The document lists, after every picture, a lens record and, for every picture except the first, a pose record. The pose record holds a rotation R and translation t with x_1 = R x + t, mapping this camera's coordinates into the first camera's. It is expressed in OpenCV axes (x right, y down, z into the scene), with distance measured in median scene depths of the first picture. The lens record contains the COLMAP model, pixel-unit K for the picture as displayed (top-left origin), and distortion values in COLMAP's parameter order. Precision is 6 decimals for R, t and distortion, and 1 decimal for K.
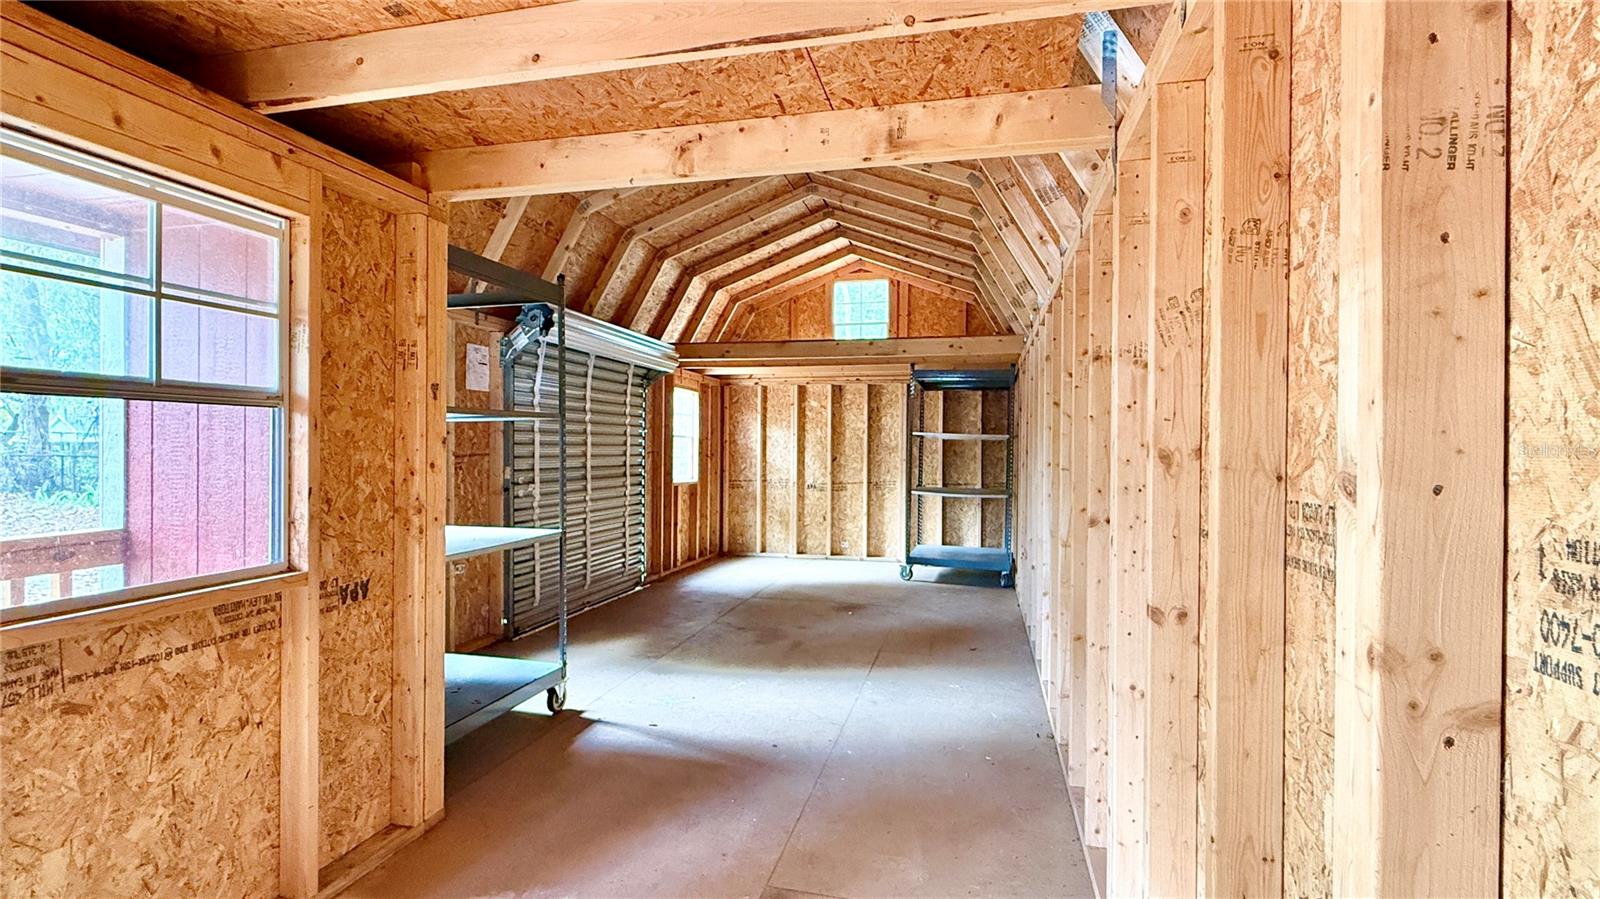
lens RADIAL K [[733.8, 0, 800.0], [0, 733.8, 449.5], [0, 0, 1]] dist [0.000607, -0.000200]
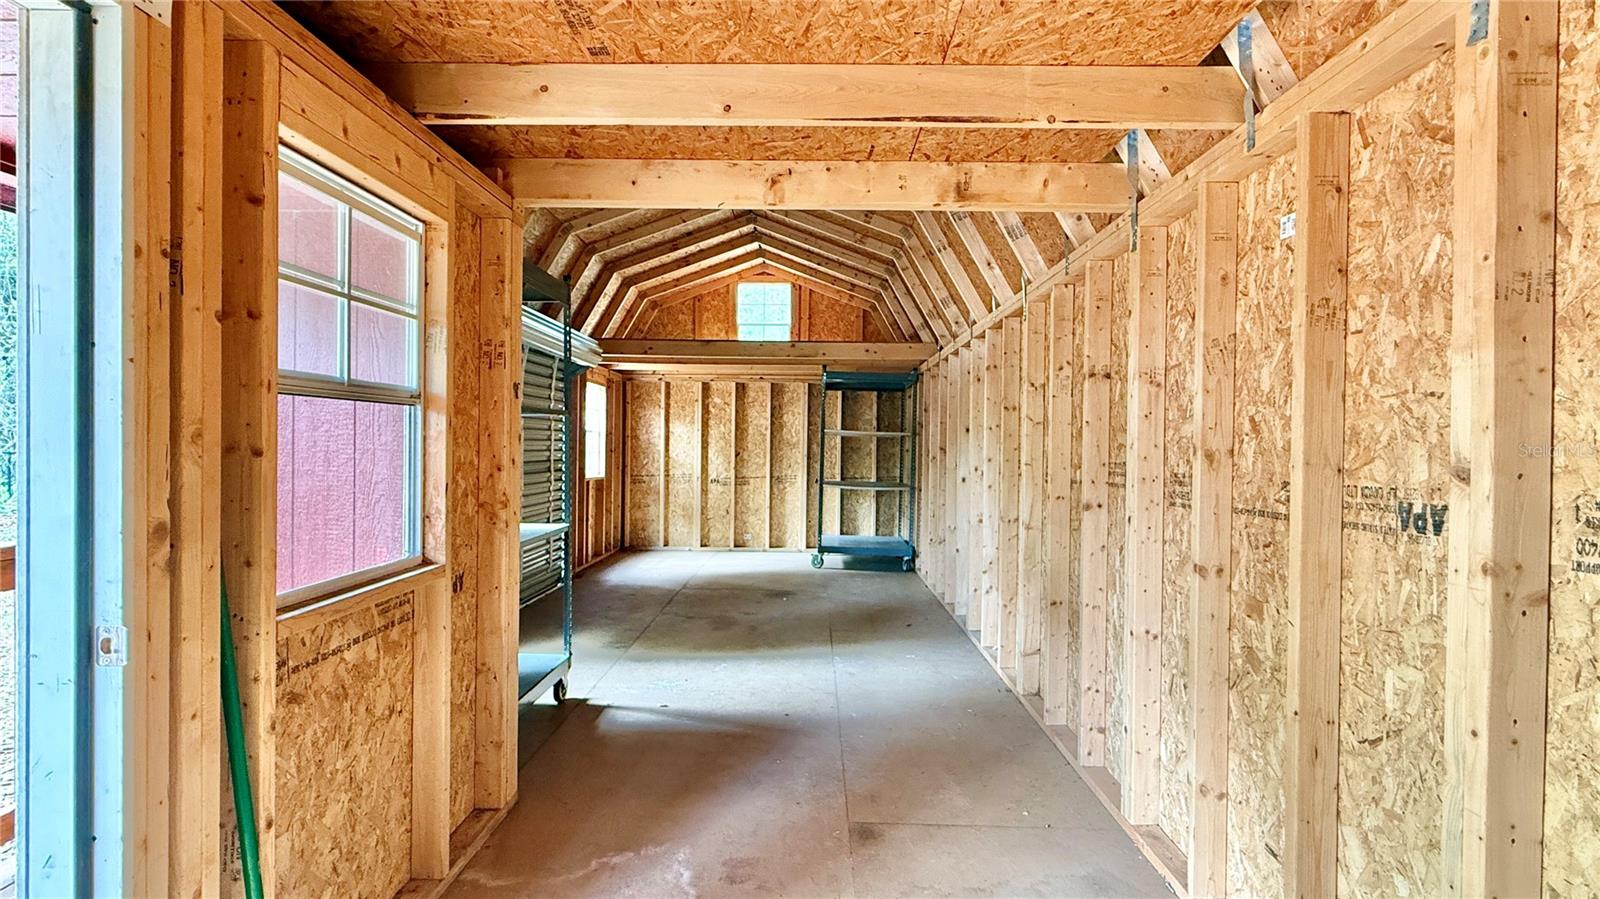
lens RADIAL K [[733.8, 0, 800.0], [0, 733.8, 449.5], [0, 0, 1]] dist [0.000607, -0.000200]
pose [[0.975661, 0.003021, 0.219262, -0.402422], [-0.004610, 0.999967, 0.006736, -0.005006], [-0.219234, -0.007582, 0.975643, -0.123015]]
